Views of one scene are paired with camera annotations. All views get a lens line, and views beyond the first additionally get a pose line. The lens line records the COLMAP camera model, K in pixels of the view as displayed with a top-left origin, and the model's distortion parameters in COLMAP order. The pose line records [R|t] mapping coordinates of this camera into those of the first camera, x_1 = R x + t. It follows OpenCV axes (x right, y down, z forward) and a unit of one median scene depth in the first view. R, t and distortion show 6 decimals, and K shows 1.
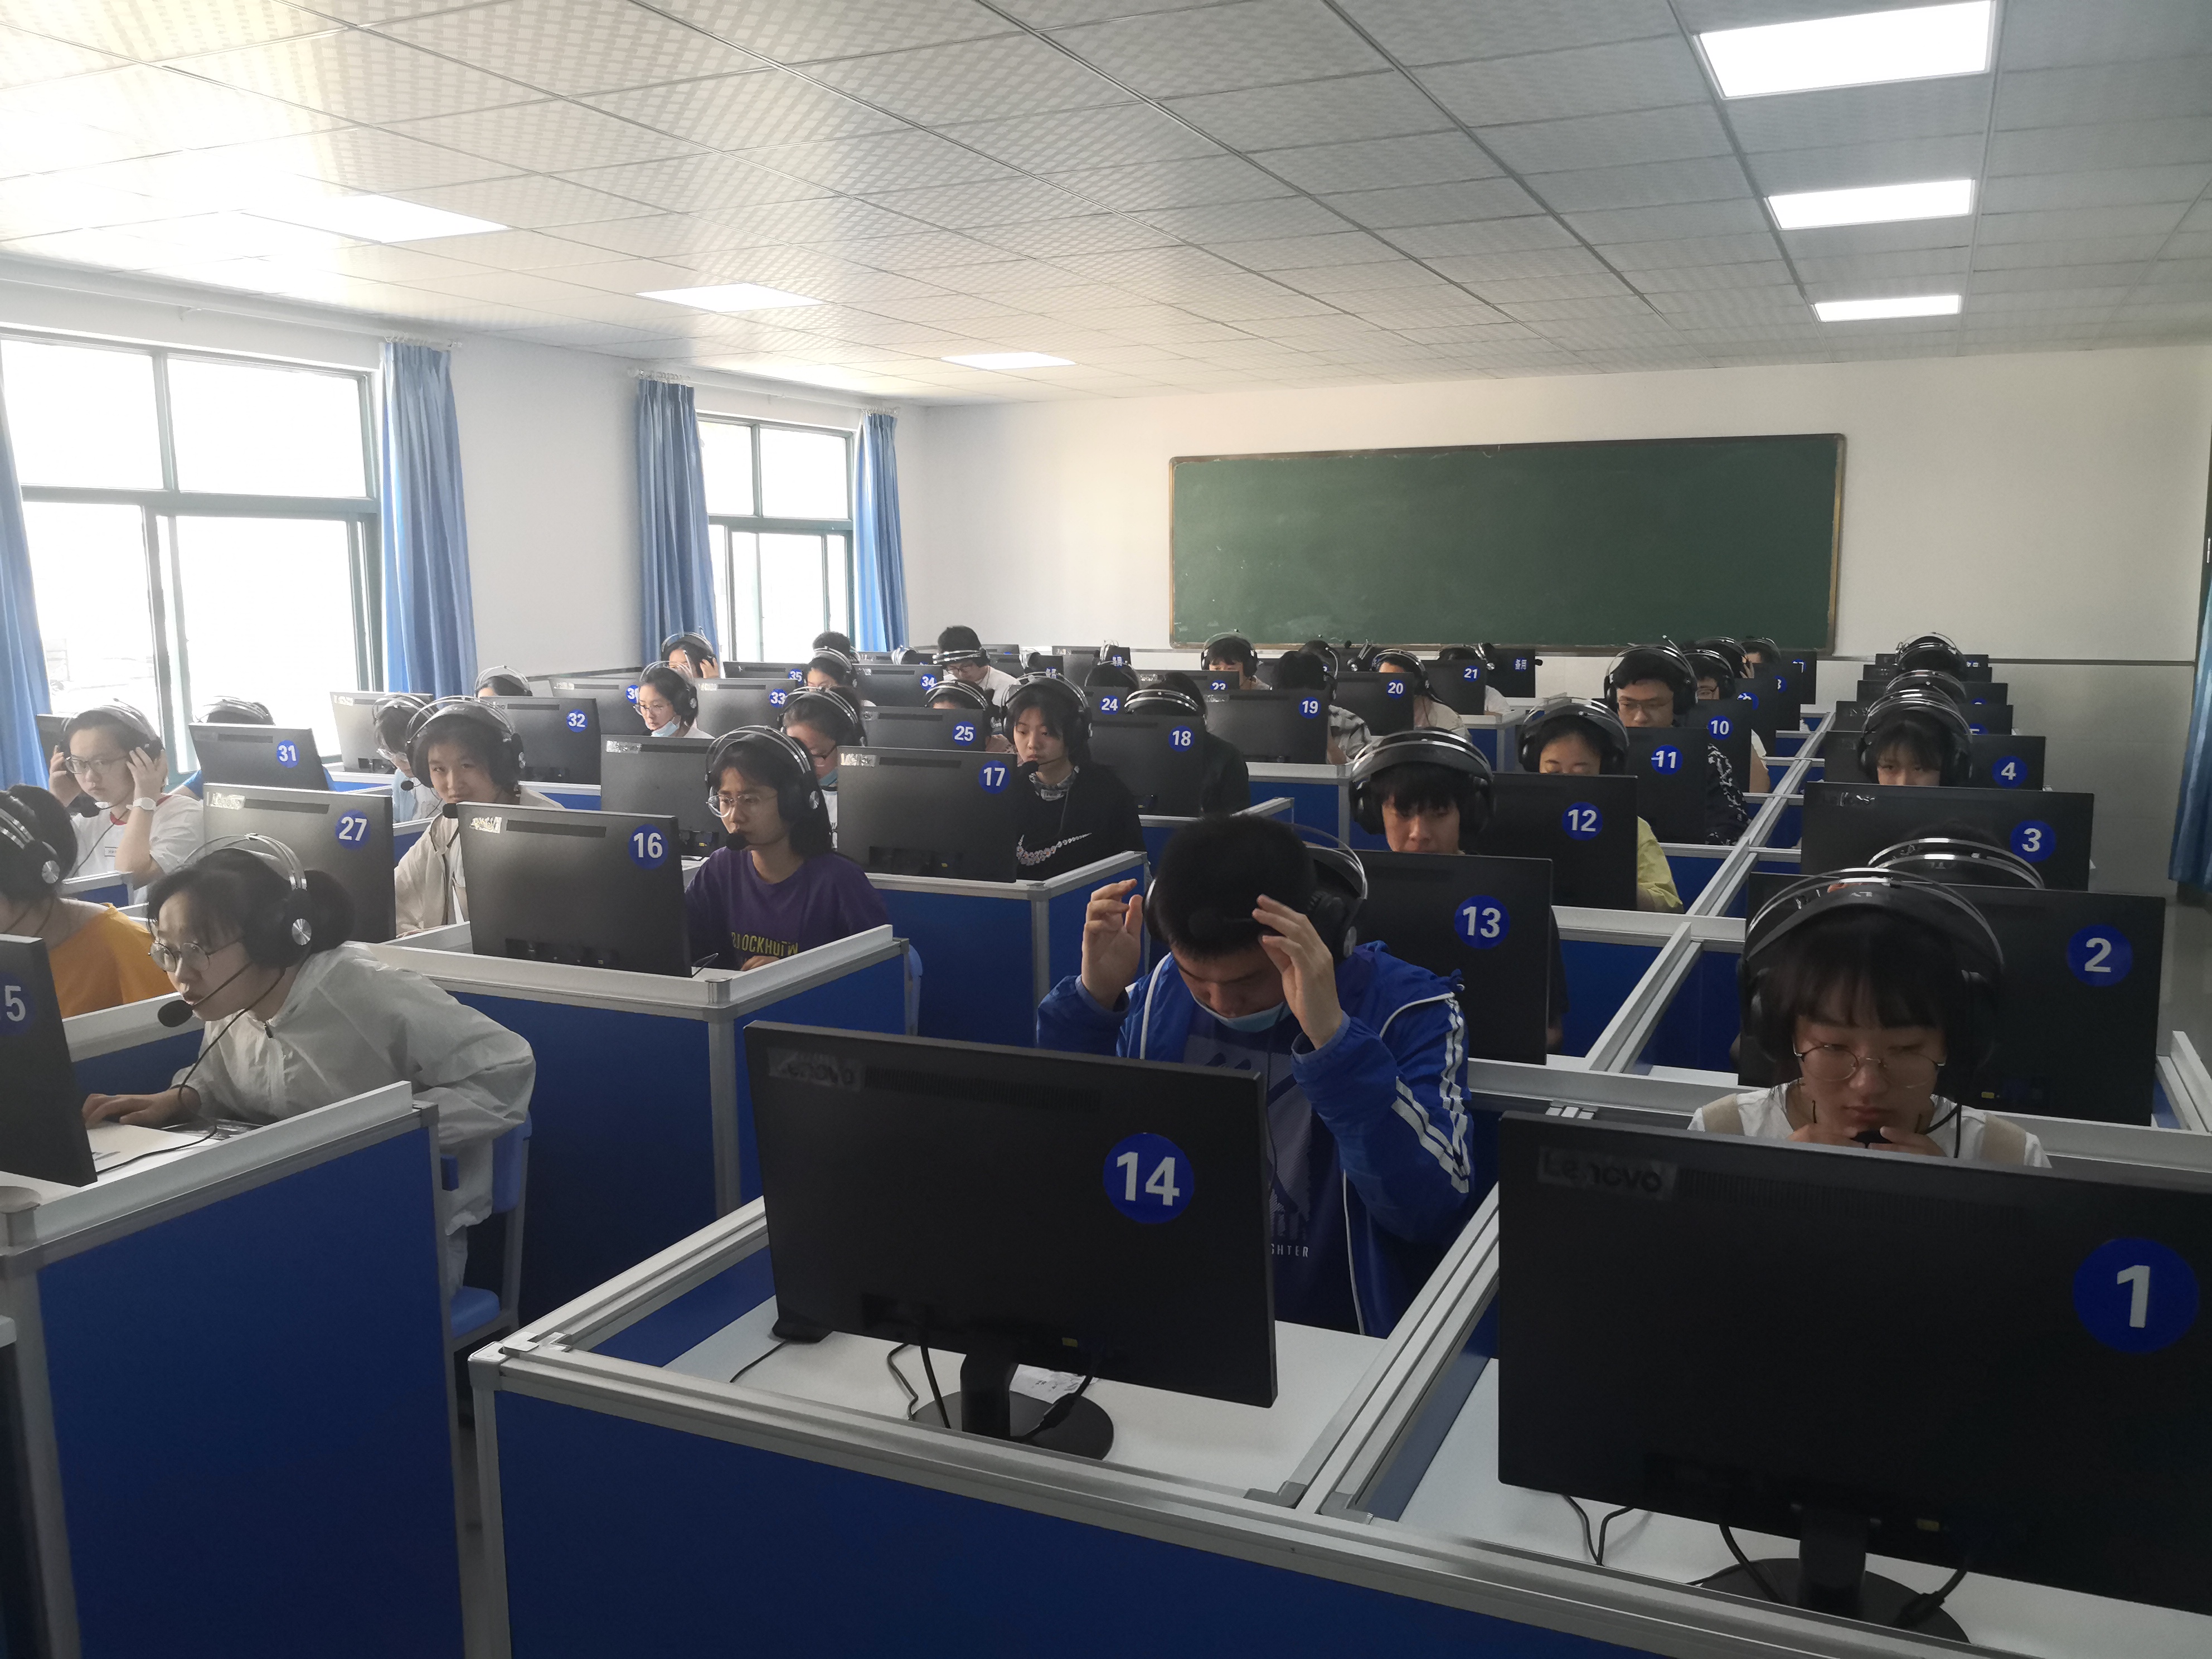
lens RADIAL K [[1787.9, 0, 1106.0], [0, 1787.9, 829.5], [0, 0, 1]] dist [0.000276, -0.001673]
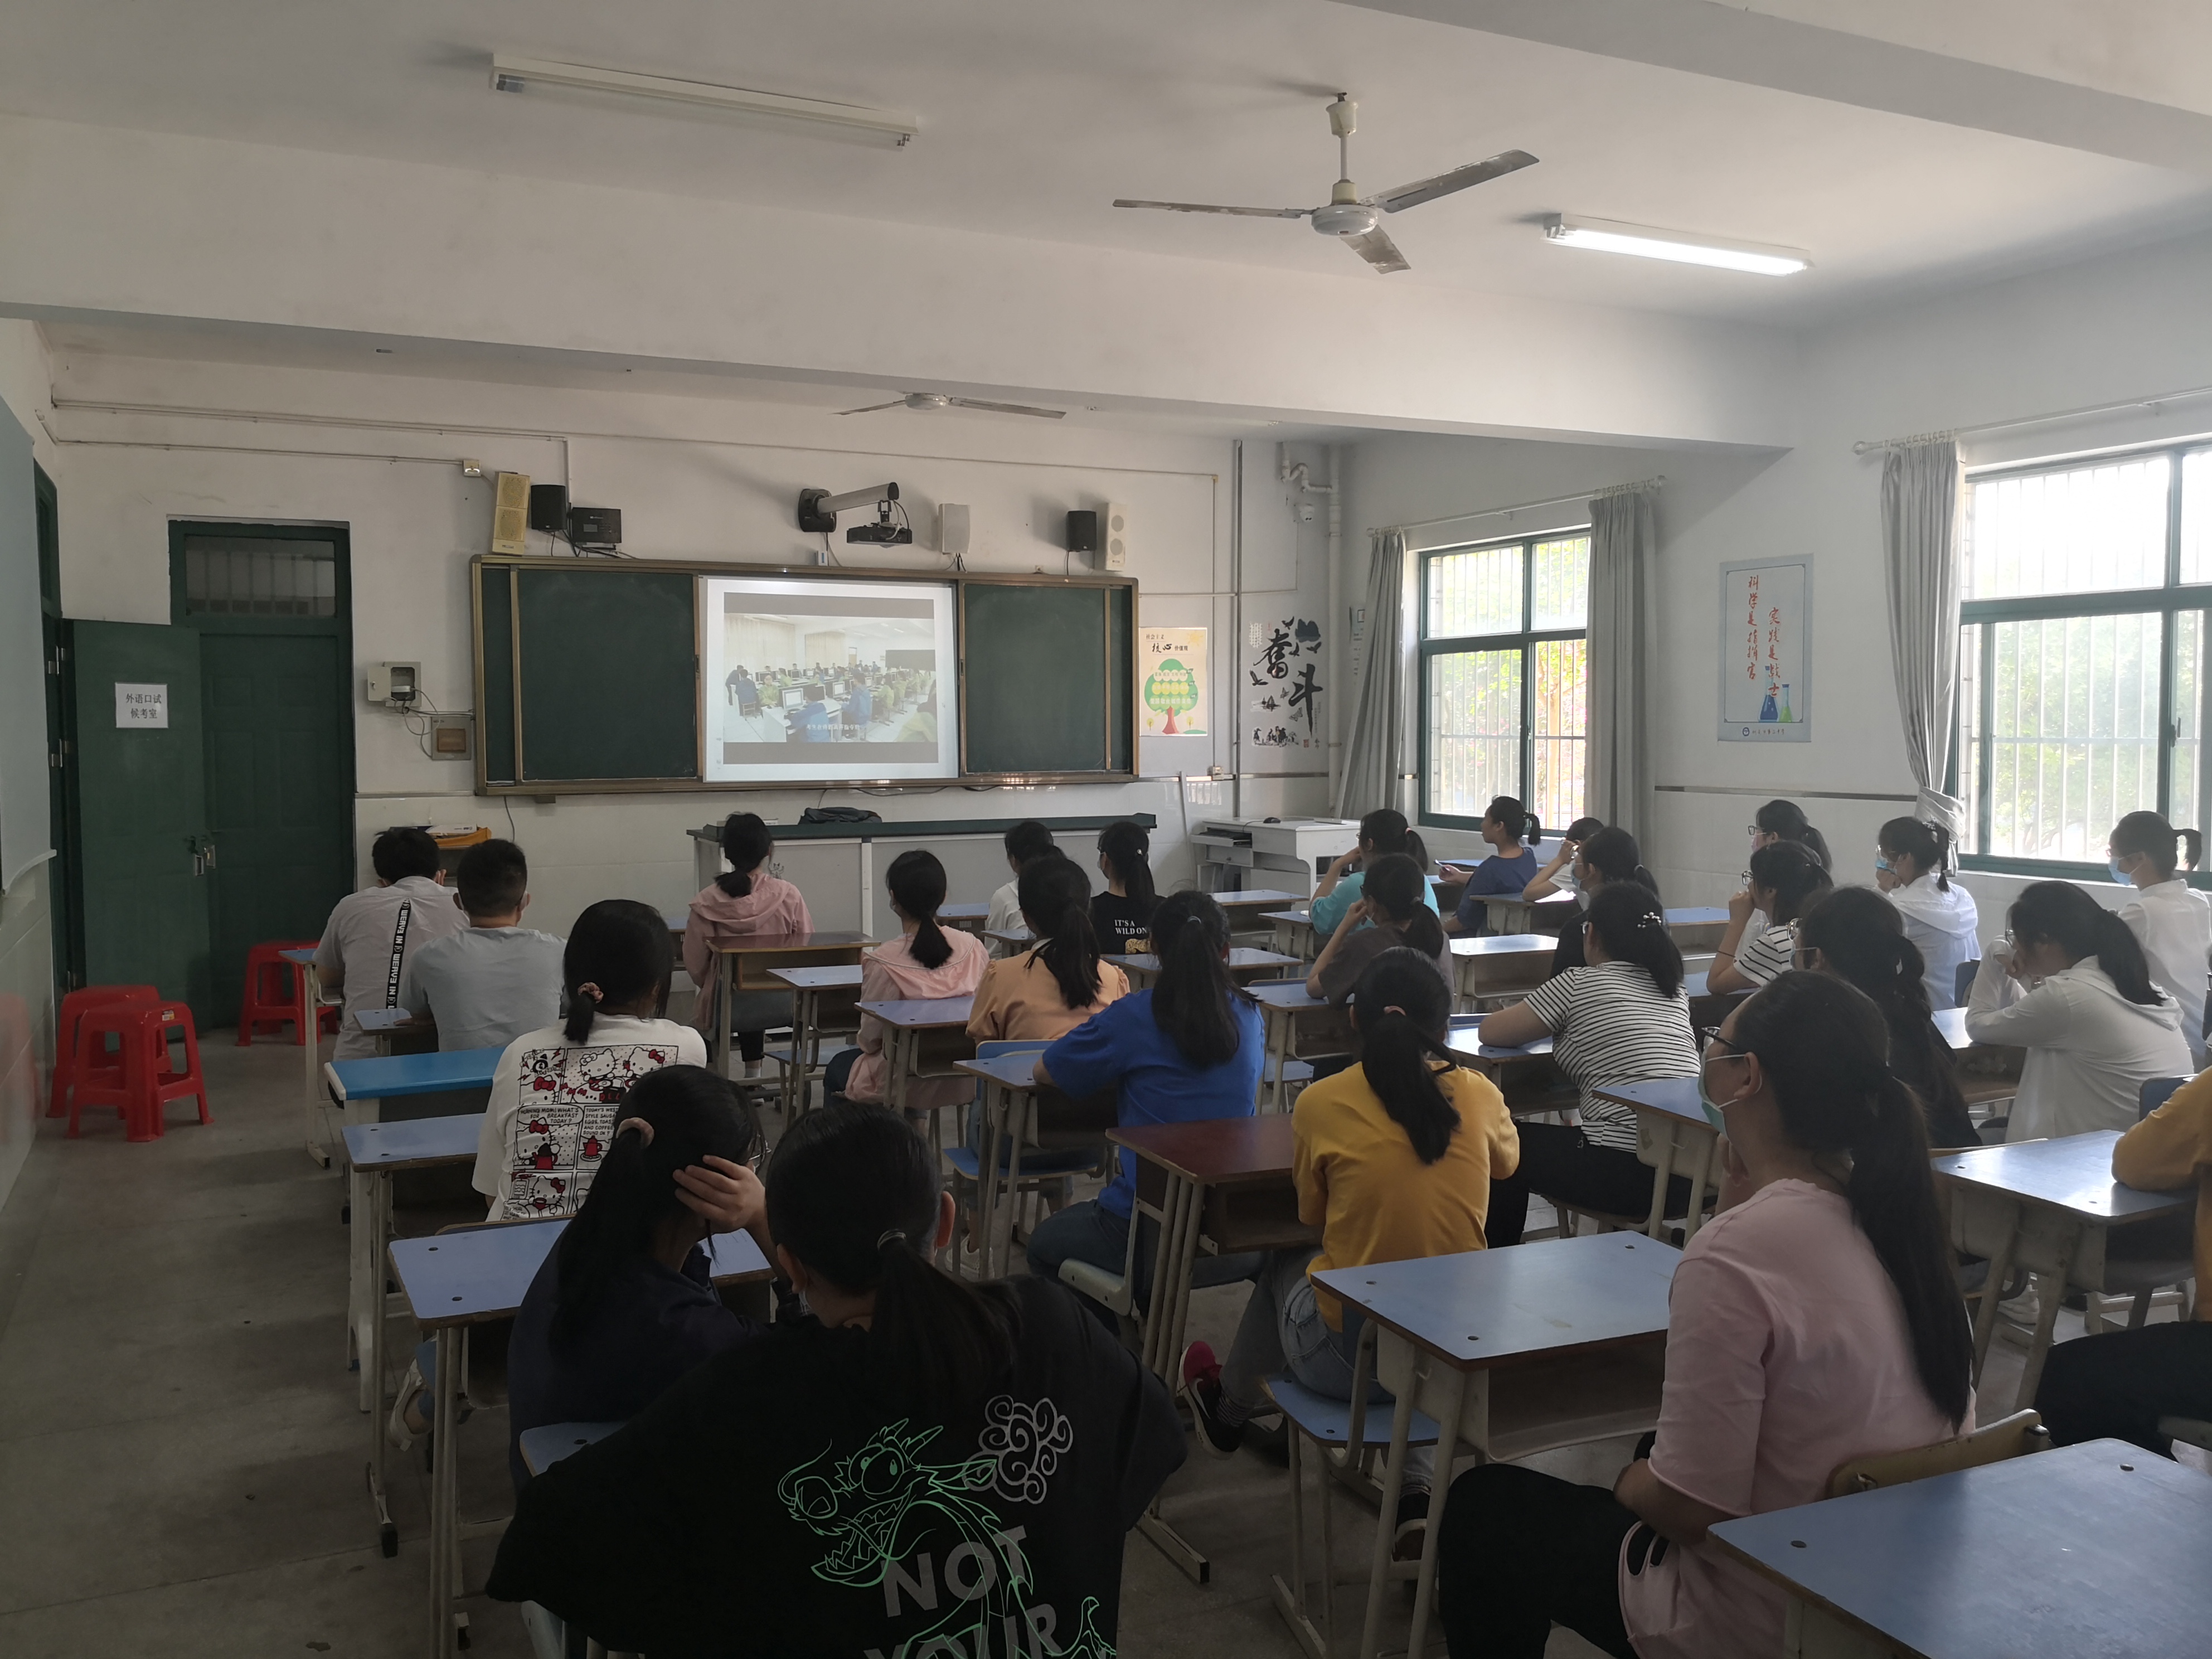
lens RADIAL K [[1787.9, 0, 1106.0], [0, 1787.9, 829.5], [0, 0, 1]] dist [0.000276, -0.001673]
pose [[-0.662731, 0.066383, -0.745910, 0.773767], [-0.090116, 0.981755, 0.167440, -0.235330], [0.743416, 0.178186, -0.644657, 1.634639]]
